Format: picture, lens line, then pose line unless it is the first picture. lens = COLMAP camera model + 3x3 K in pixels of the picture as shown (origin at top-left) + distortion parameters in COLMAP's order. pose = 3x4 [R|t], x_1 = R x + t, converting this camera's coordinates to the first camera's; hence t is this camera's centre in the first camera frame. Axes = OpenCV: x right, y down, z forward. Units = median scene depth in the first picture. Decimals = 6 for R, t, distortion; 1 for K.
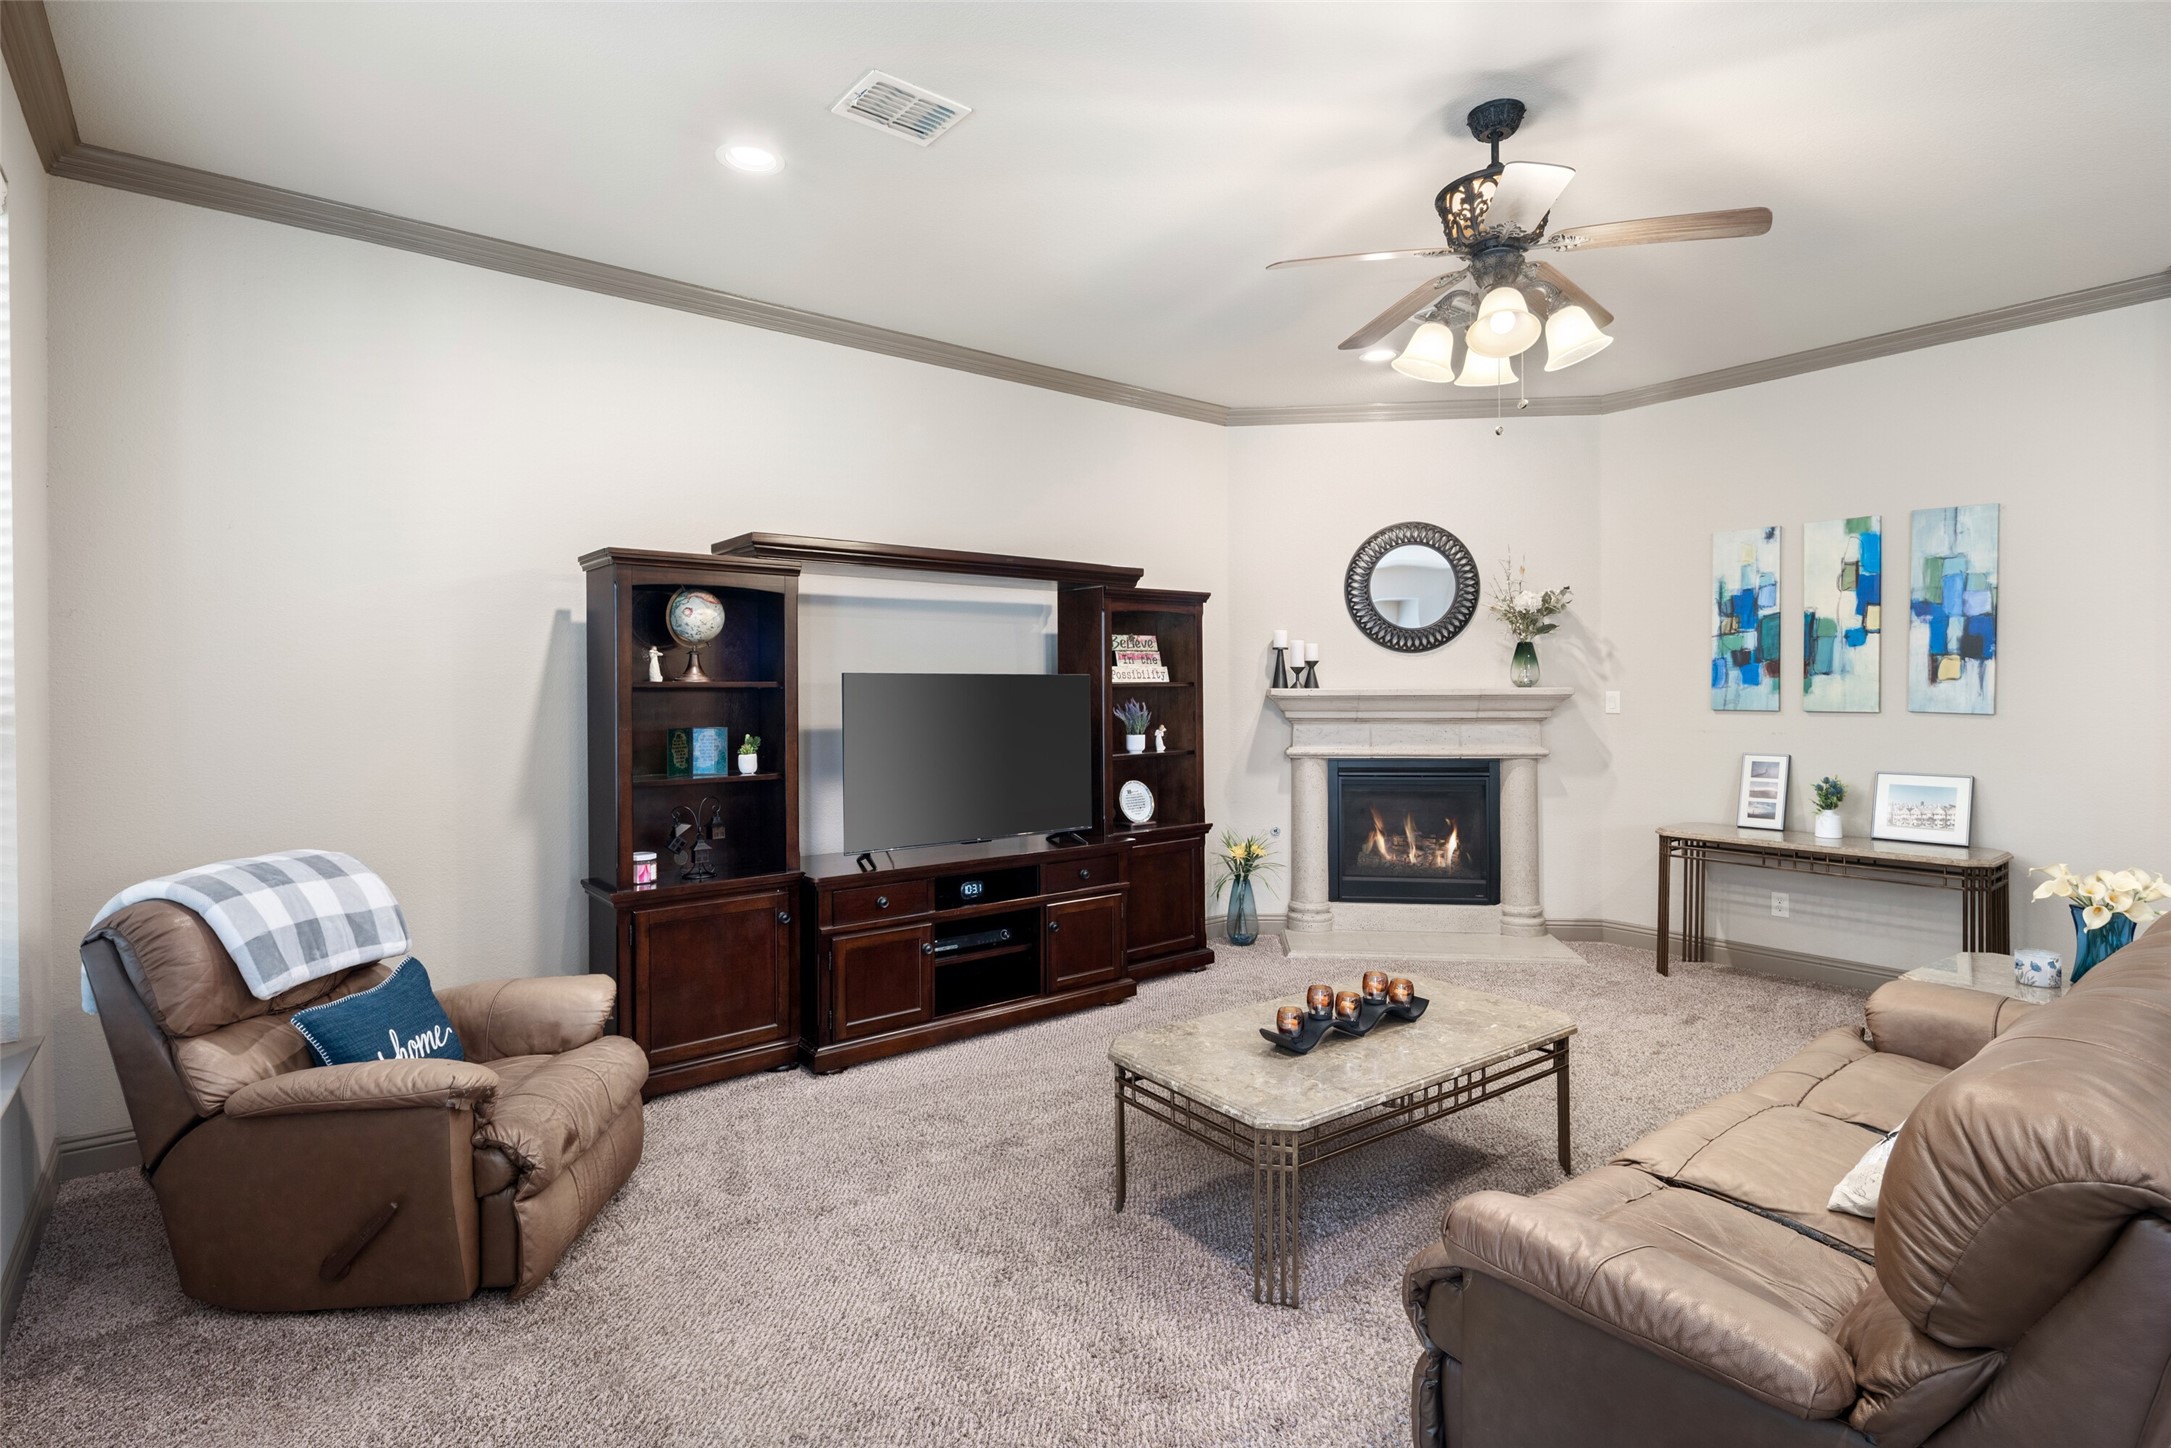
lens RADIAL K [[1053.9, 0, 1081.4], [0, 1053.9, 688.9], [0, 0, 1]] dist [0.001265, -0.000103]
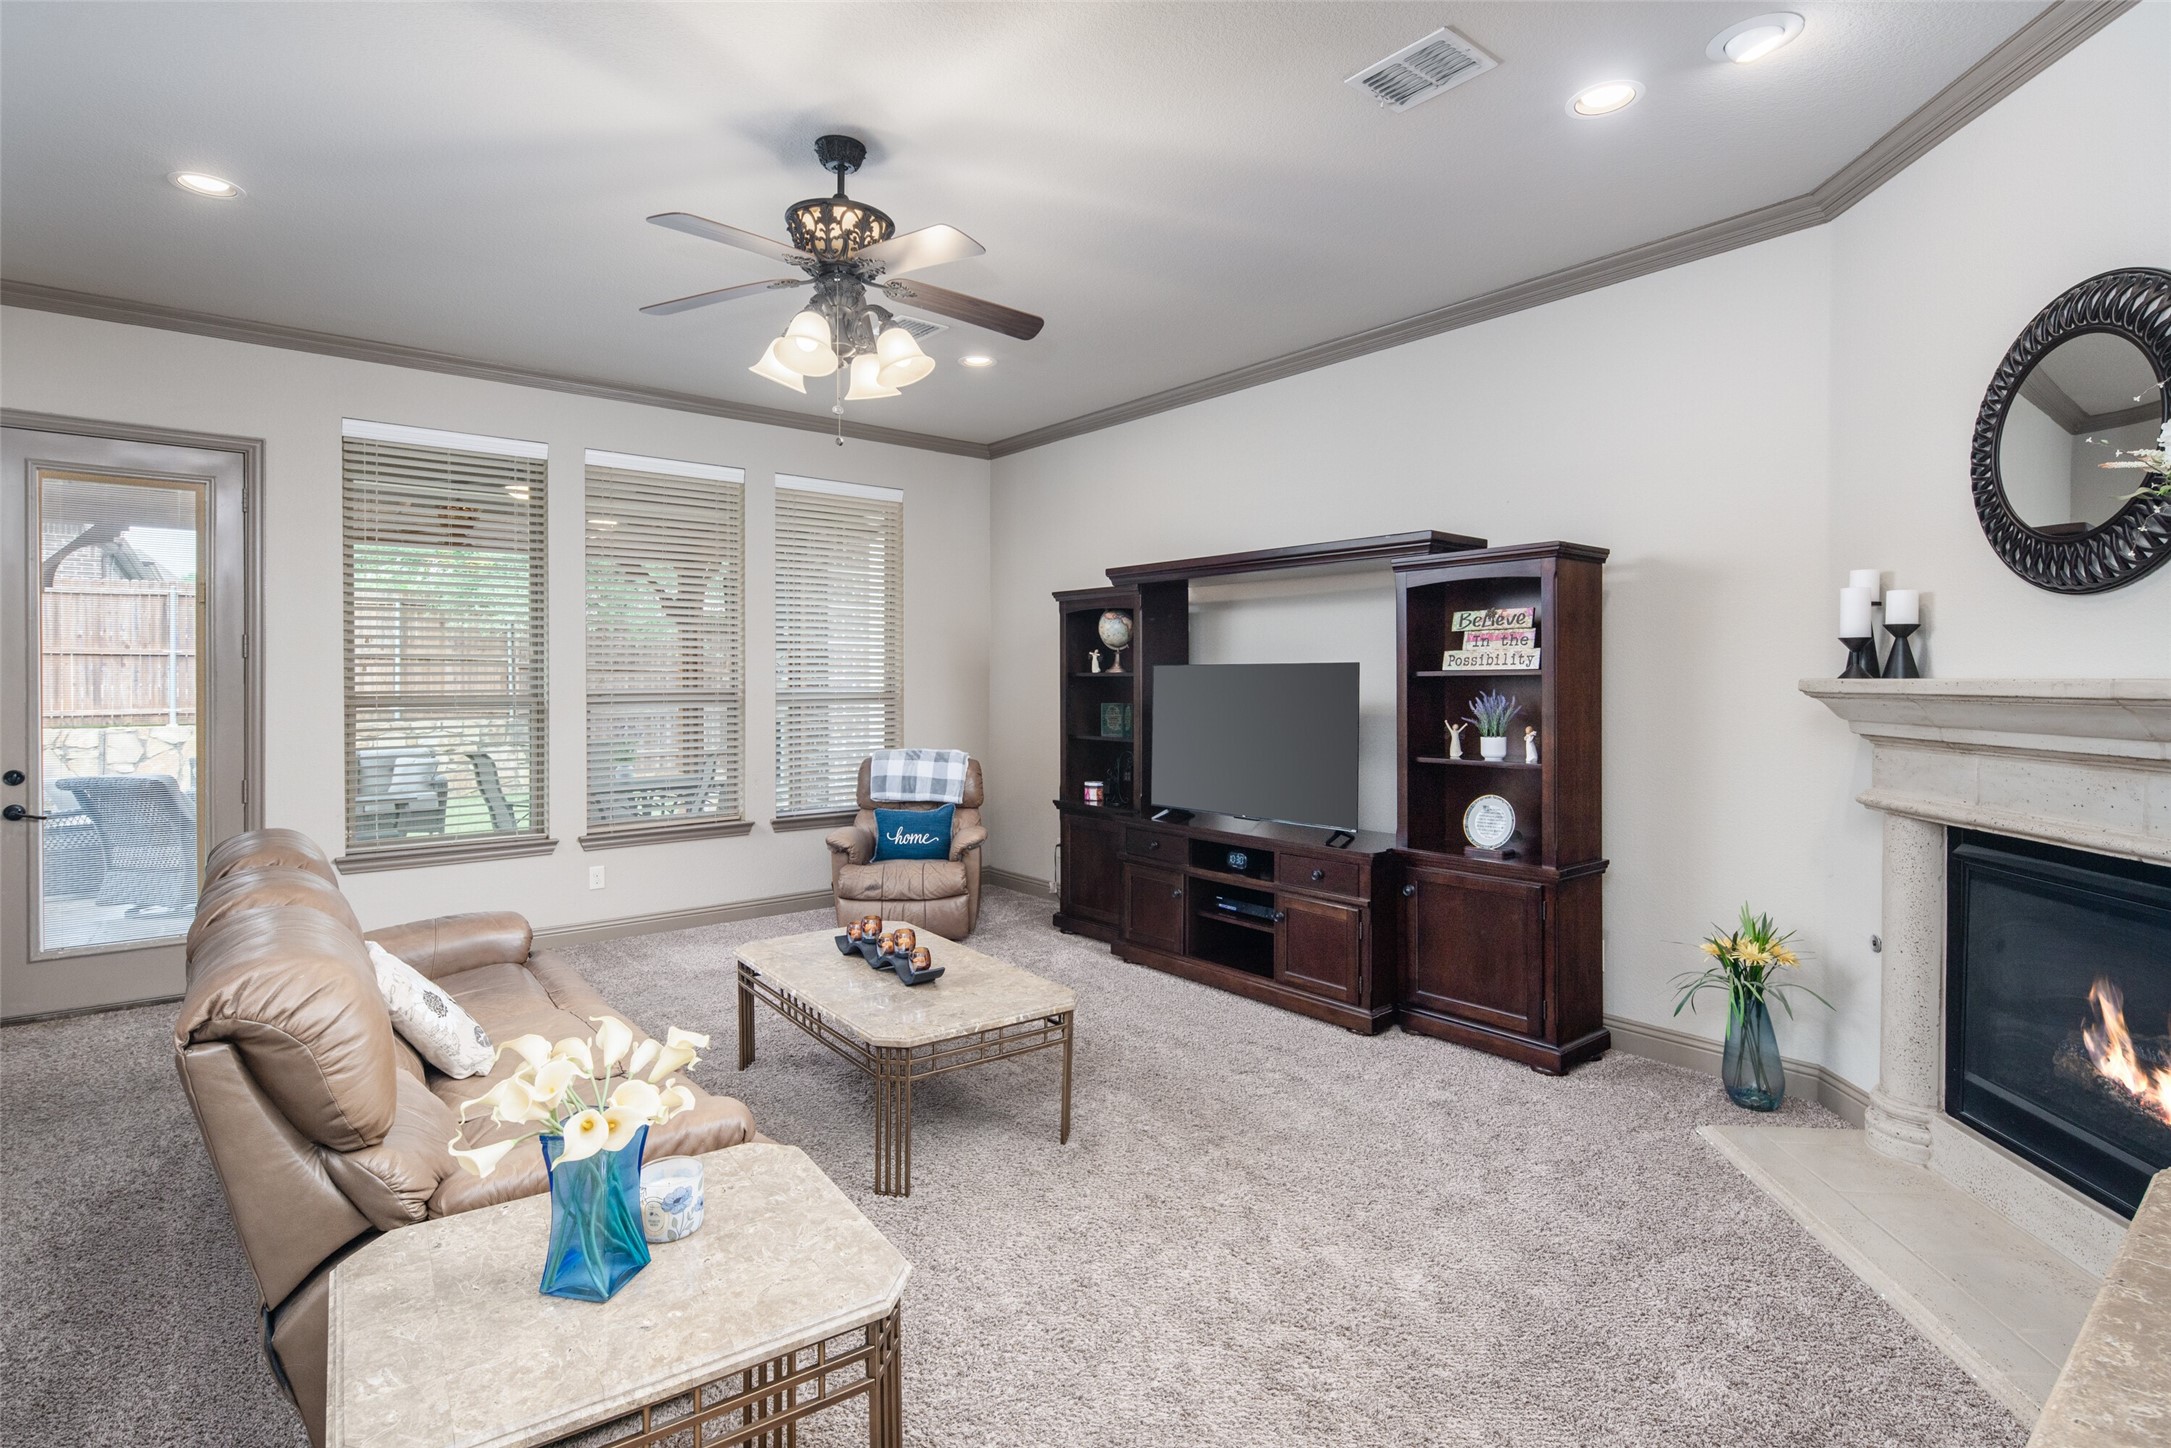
lens RADIAL K [[1053.9, 0, 1081.4], [0, 1053.9, 688.9], [0, 0, 1]] dist [0.001265, -0.000103]
pose [[0.019353, 0.015136, -0.999698, 0.819128], [0.003163, 0.999879, 0.015200, -0.004975], [0.999808, -0.003456, 0.019302, 0.676089]]
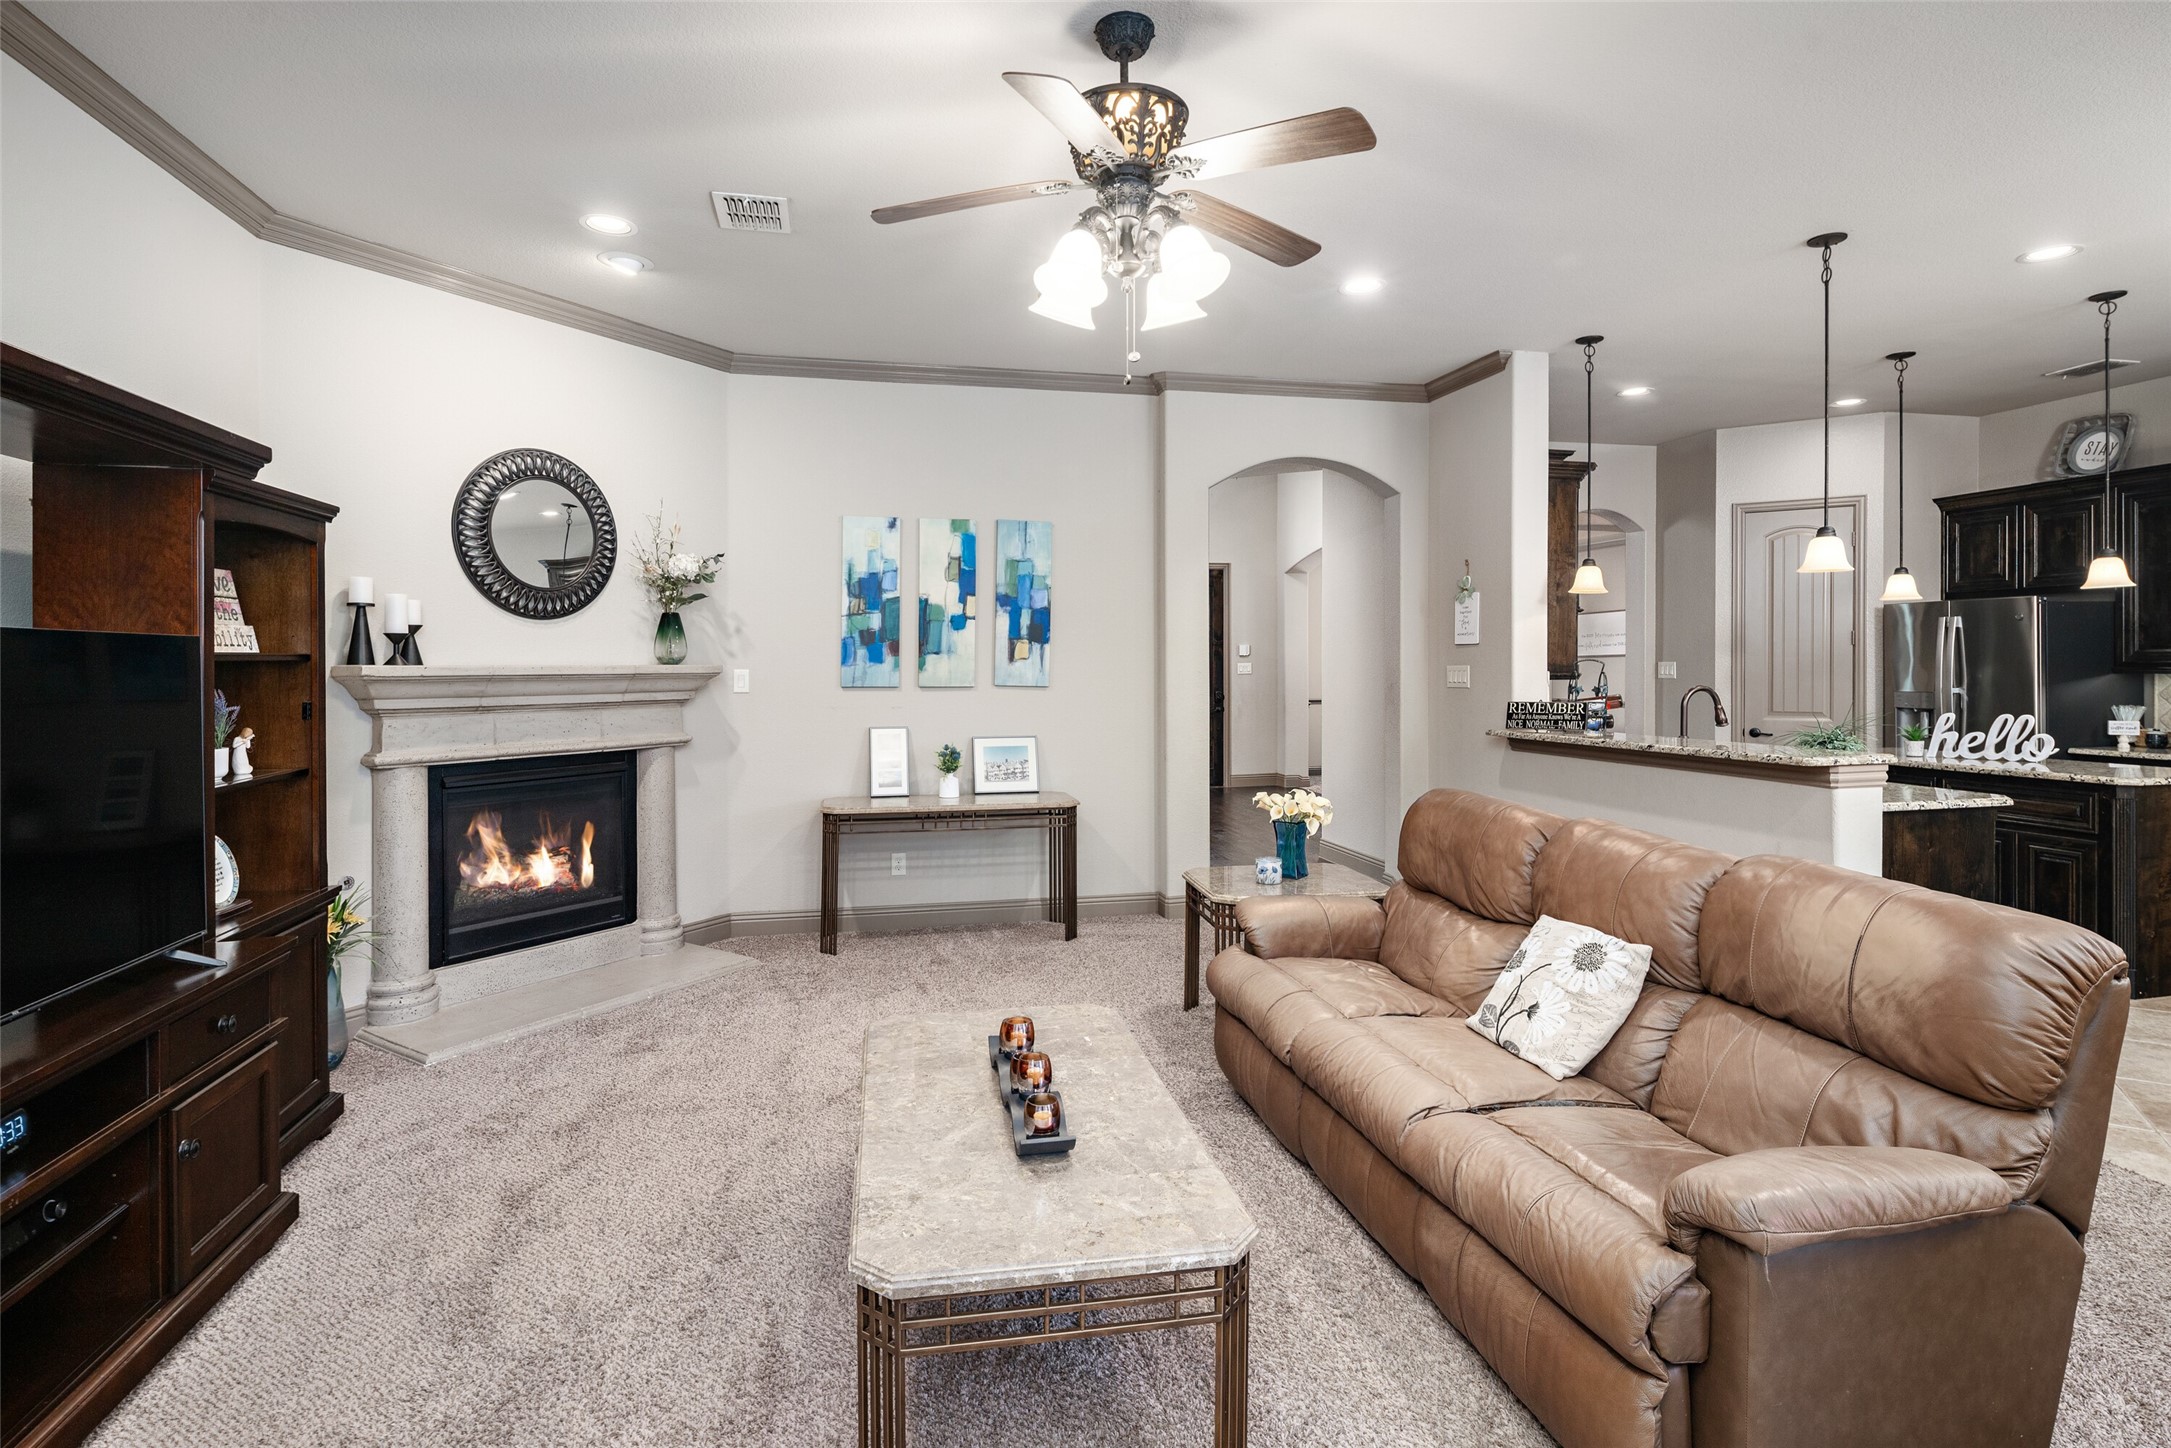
lens RADIAL K [[1064.2, 0, 1068.3], [0, 1064.2, 669.8], [0, 0, 1]] dist [0.000820, -0.001164]
pose [[0.436991, -0.000850, 0.899466, -0.248062], [0.000190, 1.000000, 0.000852, 0.002232], [-0.899466, -0.000201, 0.436991, 0.354440]]
